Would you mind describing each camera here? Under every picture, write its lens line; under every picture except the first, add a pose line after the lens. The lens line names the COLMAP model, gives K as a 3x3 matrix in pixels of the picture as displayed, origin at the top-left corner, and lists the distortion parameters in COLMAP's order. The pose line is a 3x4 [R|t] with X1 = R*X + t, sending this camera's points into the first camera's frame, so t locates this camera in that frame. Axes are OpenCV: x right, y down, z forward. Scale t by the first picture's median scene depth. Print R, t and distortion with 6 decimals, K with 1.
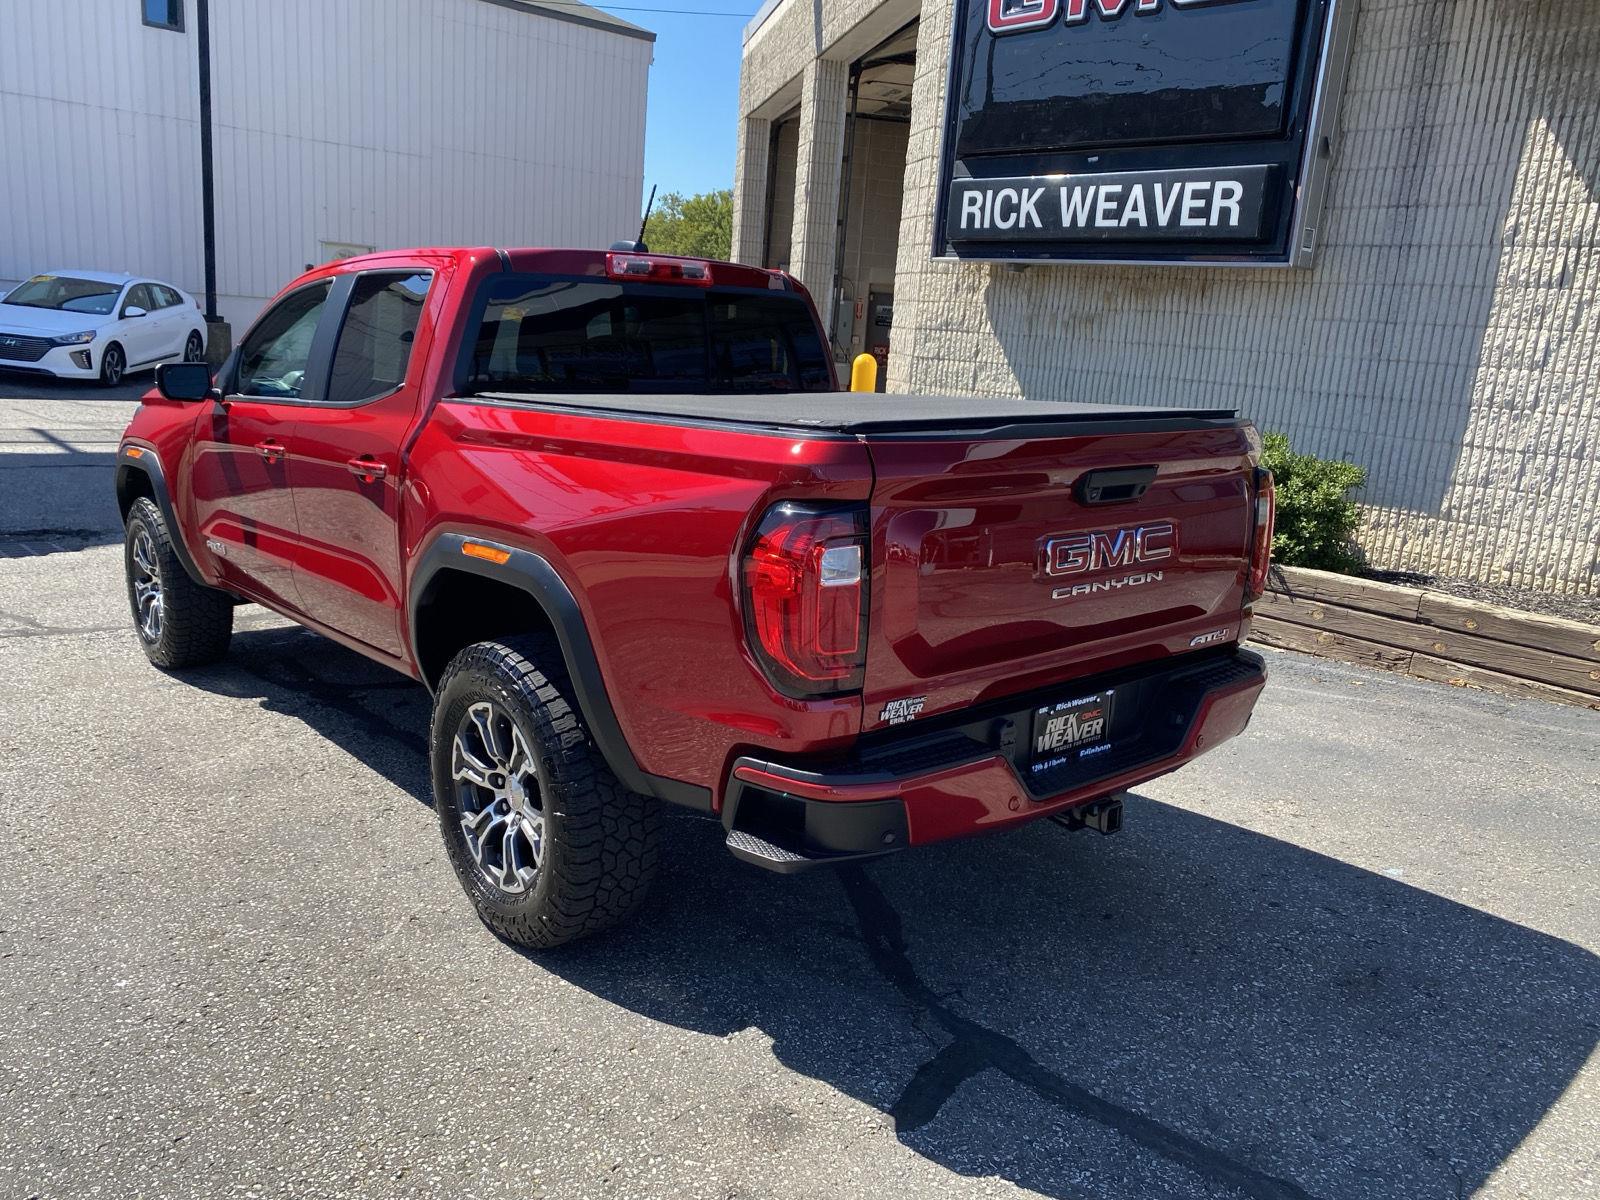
lens RADIAL K [[1226.0, 0, 789.4], [0, 1226.0, 606.4], [0, 0, 1]] dist [0.009385, -0.001483]
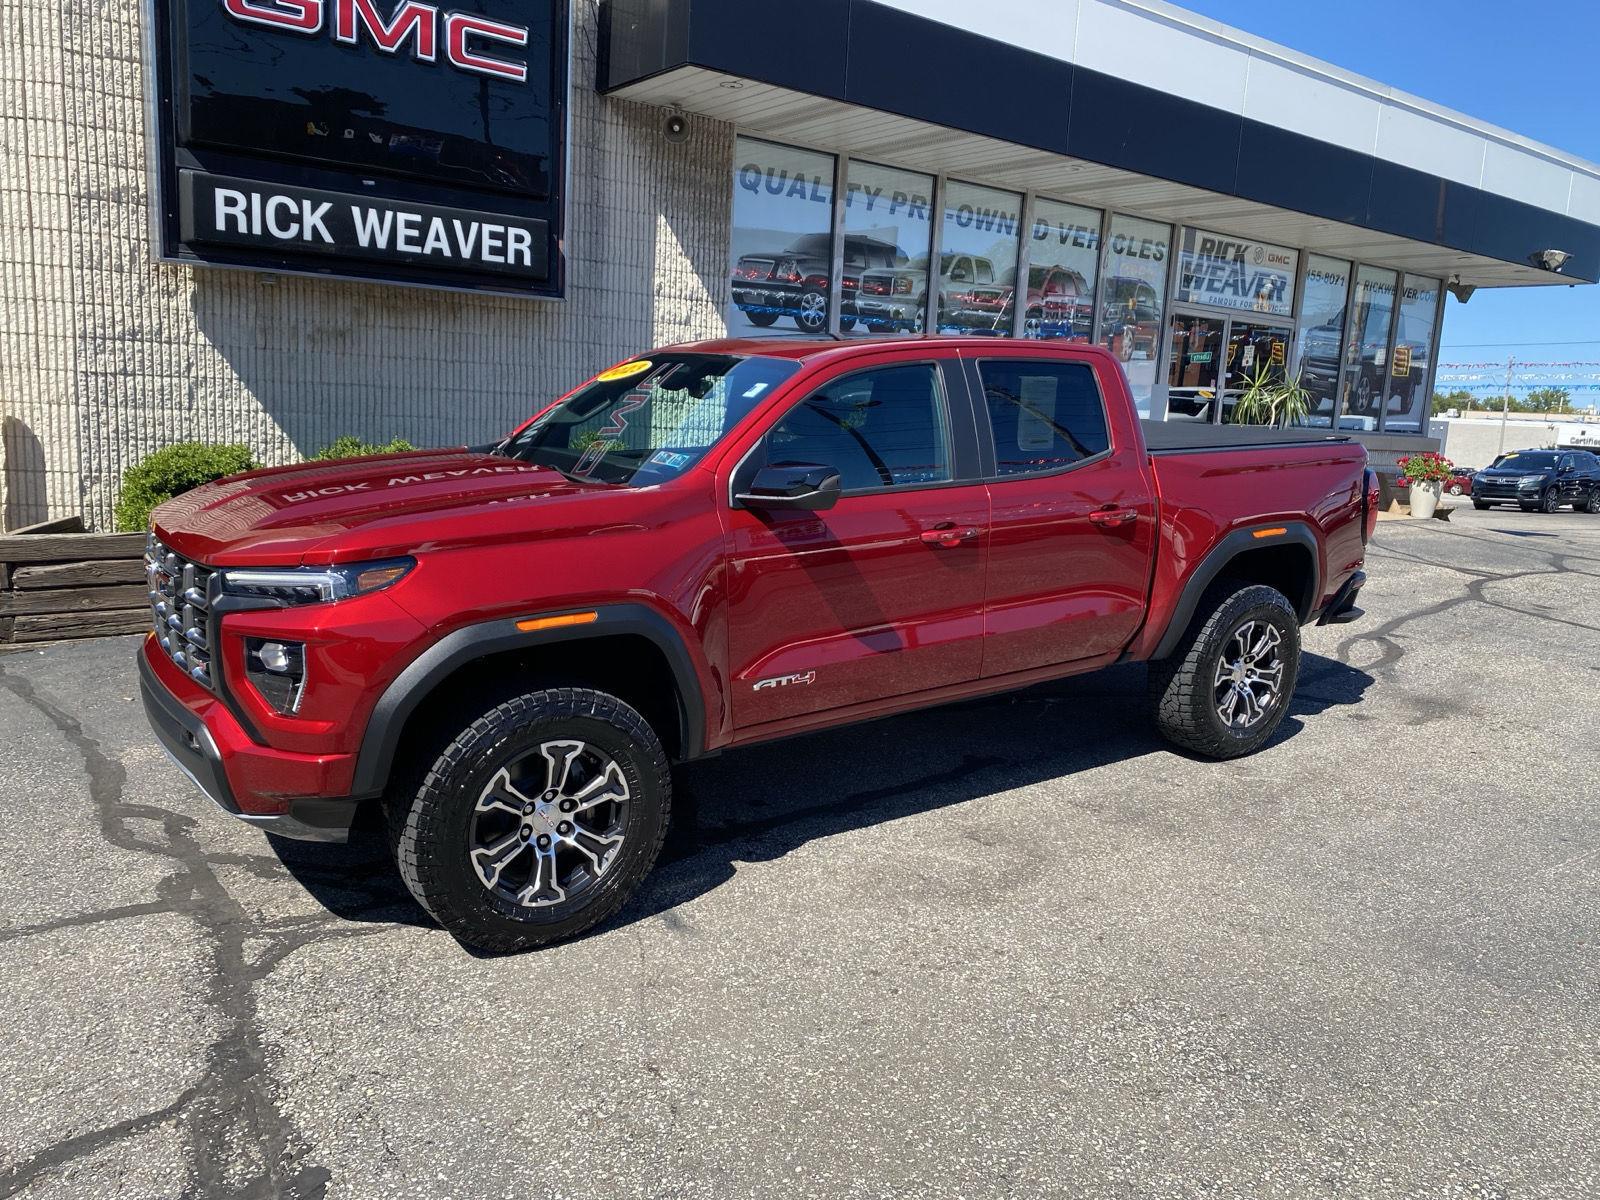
lens RADIAL K [[1209.0, 0, 800.0], [0, 1209.0, 600.0], [0, 0, 1]] dist [0.012583, -0.004362]
pose [[0.092773, -0.226209, 0.969651, -0.909430], [0.181681, 0.961348, 0.206889, -0.195565], [-0.978972, 0.156973, 0.130285, 0.647711]]
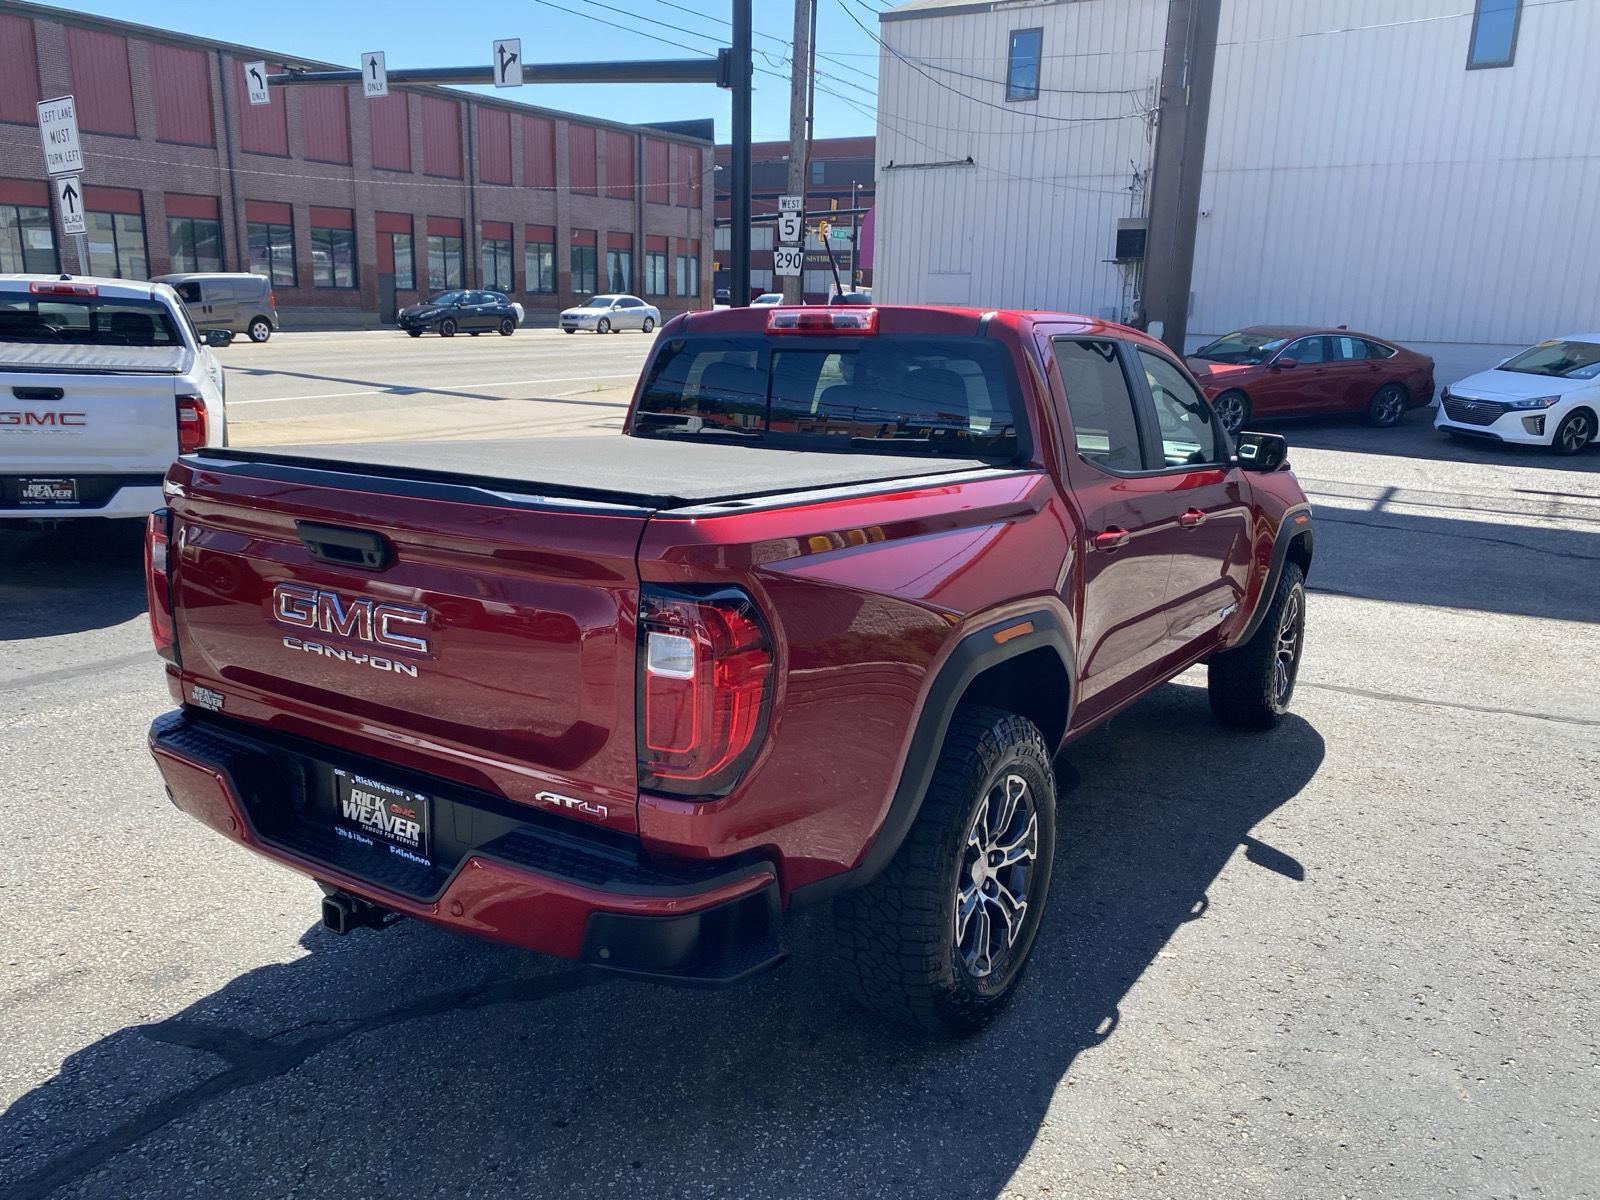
lens RADIAL K [[1241.6, 0, 778.8], [0, 1241.6, 602.8], [0, 0, 1]] dist [0.008514, -0.005457]
pose [[0.275746, 0.164186, -0.947105, 0.499958], [-0.219024, 0.970117, 0.104407, -0.091103], [0.935945, 0.178649, 0.303467, 0.422646]]
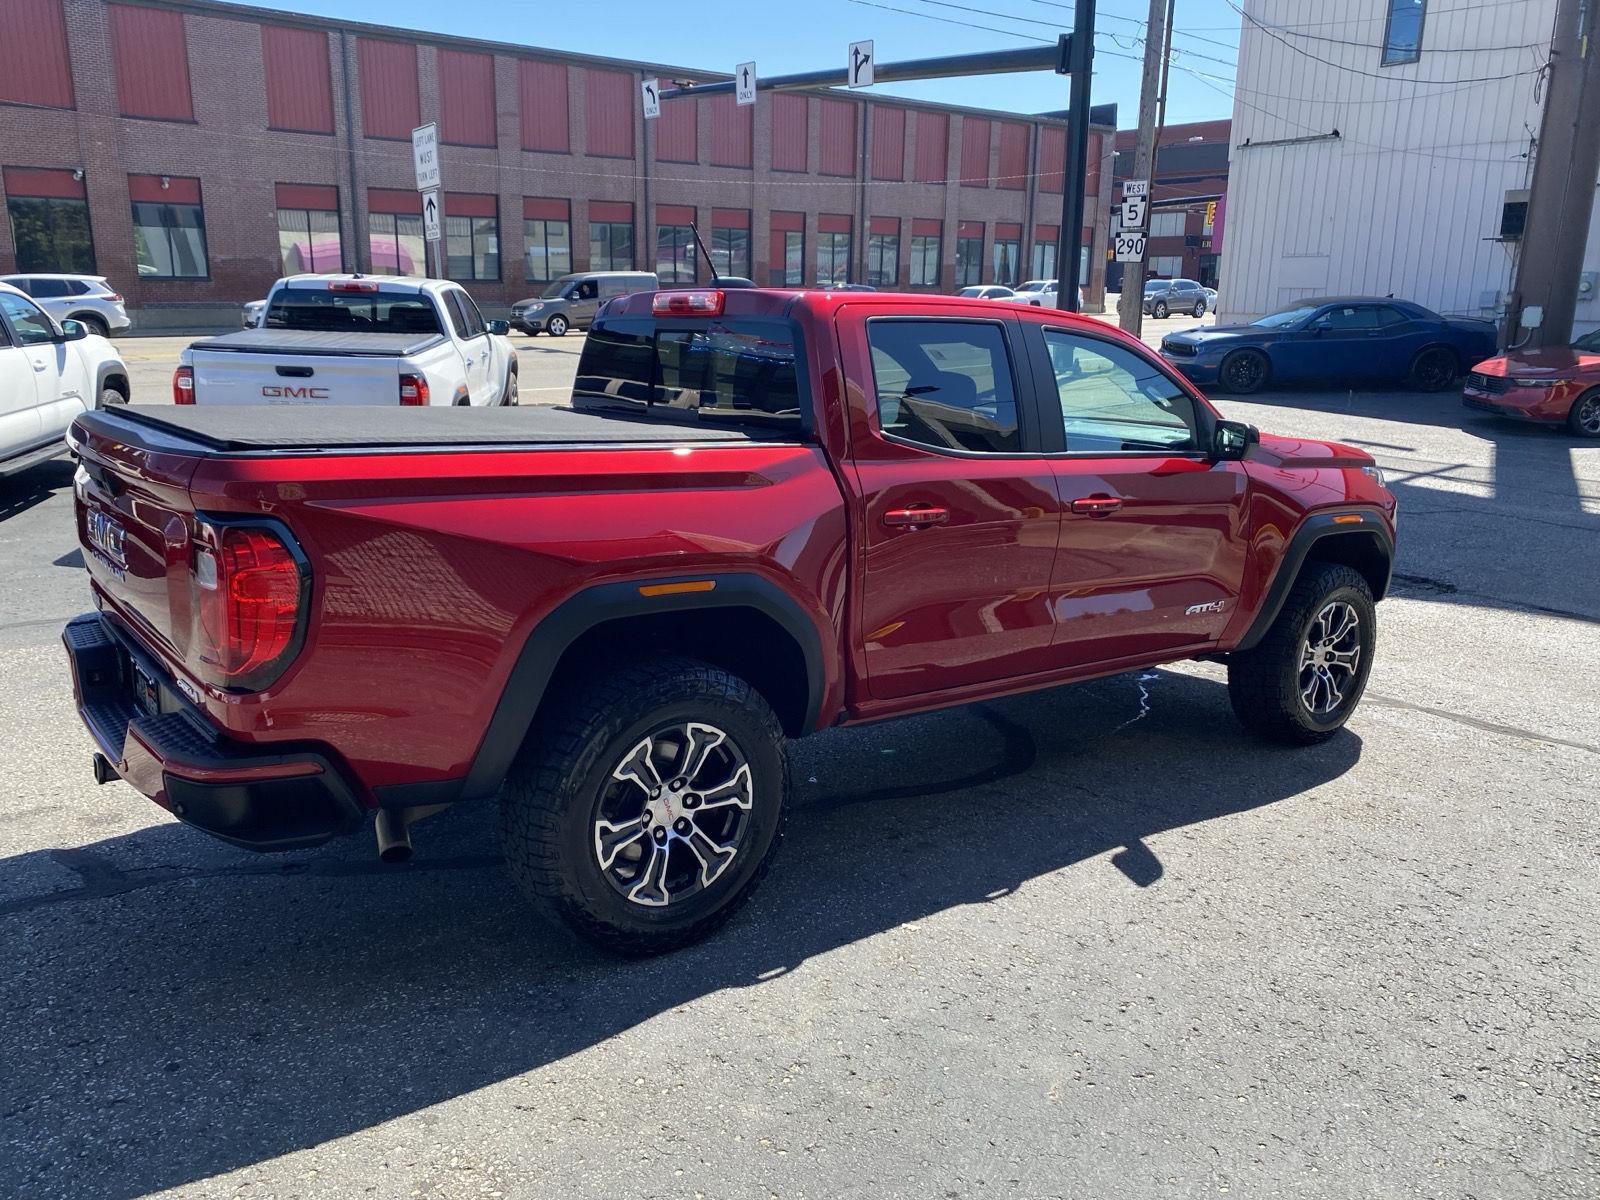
lens RADIAL K [[1253.9, 0, 760.9], [0, 1253.9, 567.1], [0, 0, 1]] dist [0.001193, 0.002541]
pose [[-0.057300, 0.148578, -0.987239, 0.575434], [-0.236973, 0.958579, 0.158019, -0.142563], [0.969825, 0.243003, -0.019718, 0.674490]]
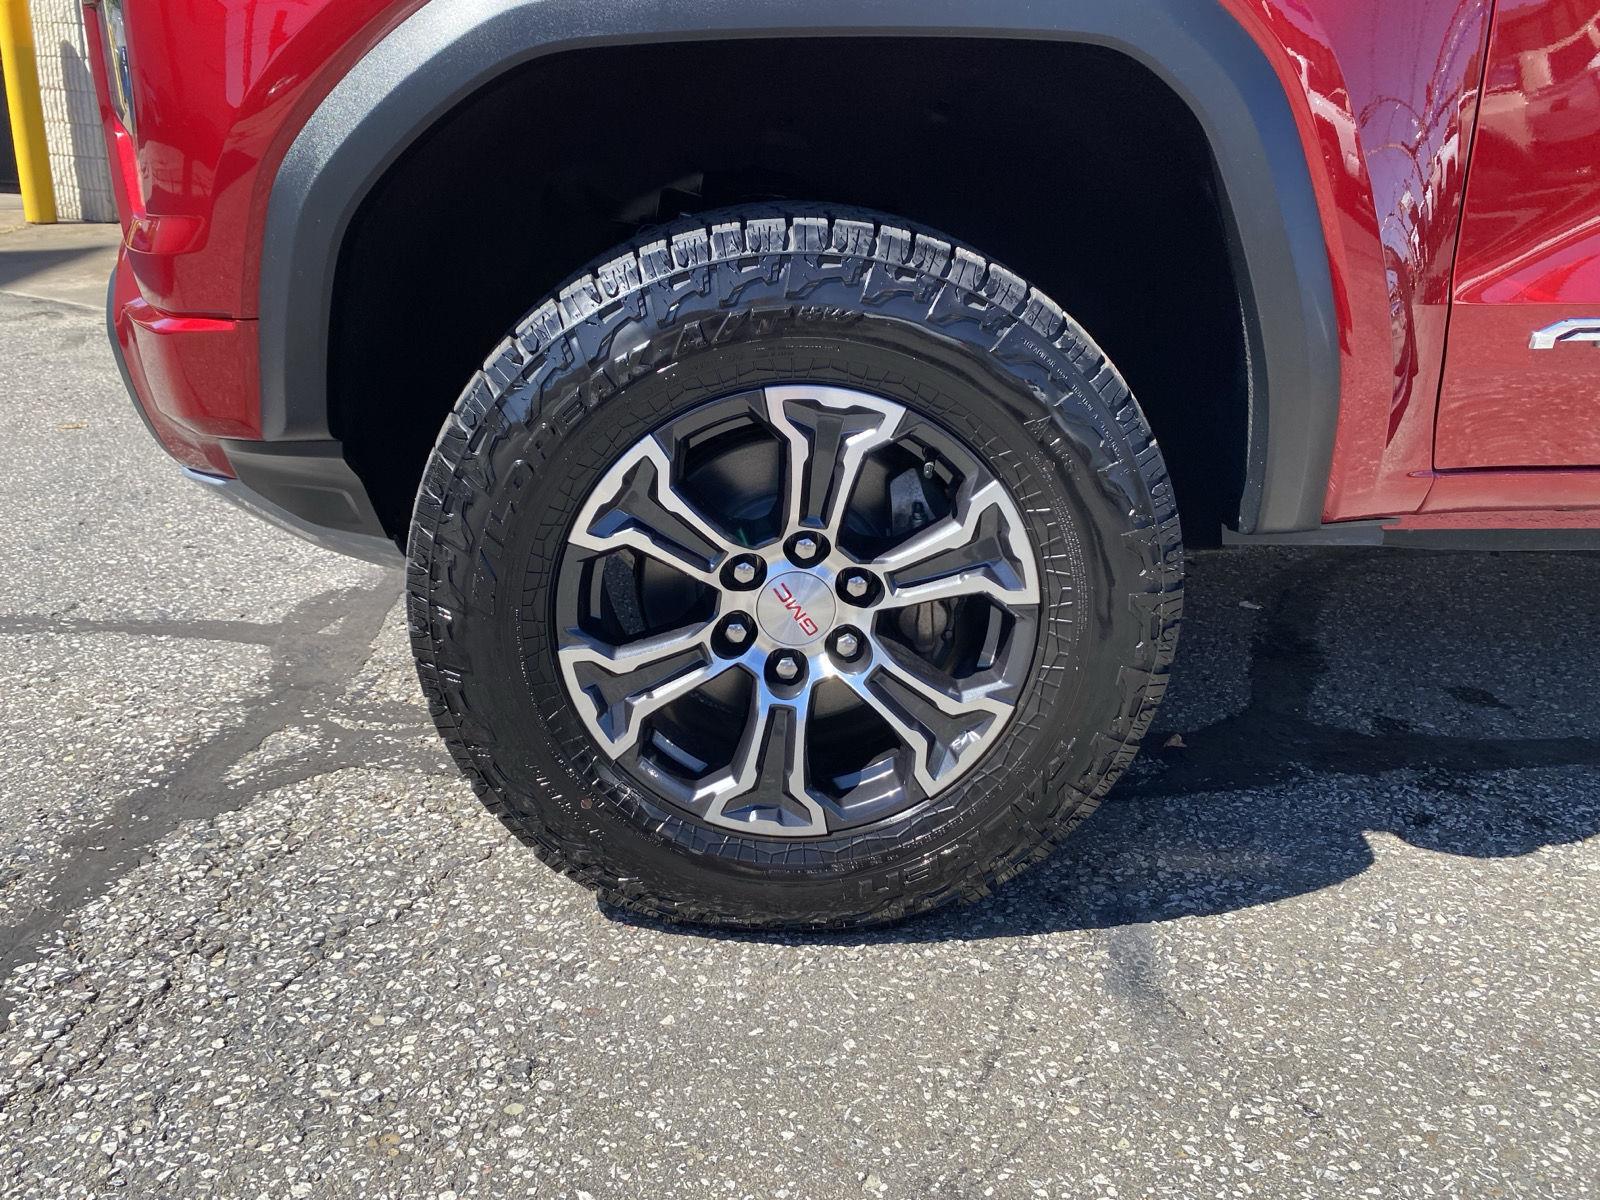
lens RADIAL K [[1229.9, 0, 775.4], [0, 1229.9, 553.9], [0, 0, 1]] dist [0.013083, 0.000204]
pose [[0.637761, -0.269006, 0.721731, -0.570768], [0.163837, 0.962964, 0.214143, -0.065919], [-0.752607, -0.018326, 0.658215, 0.713489]]
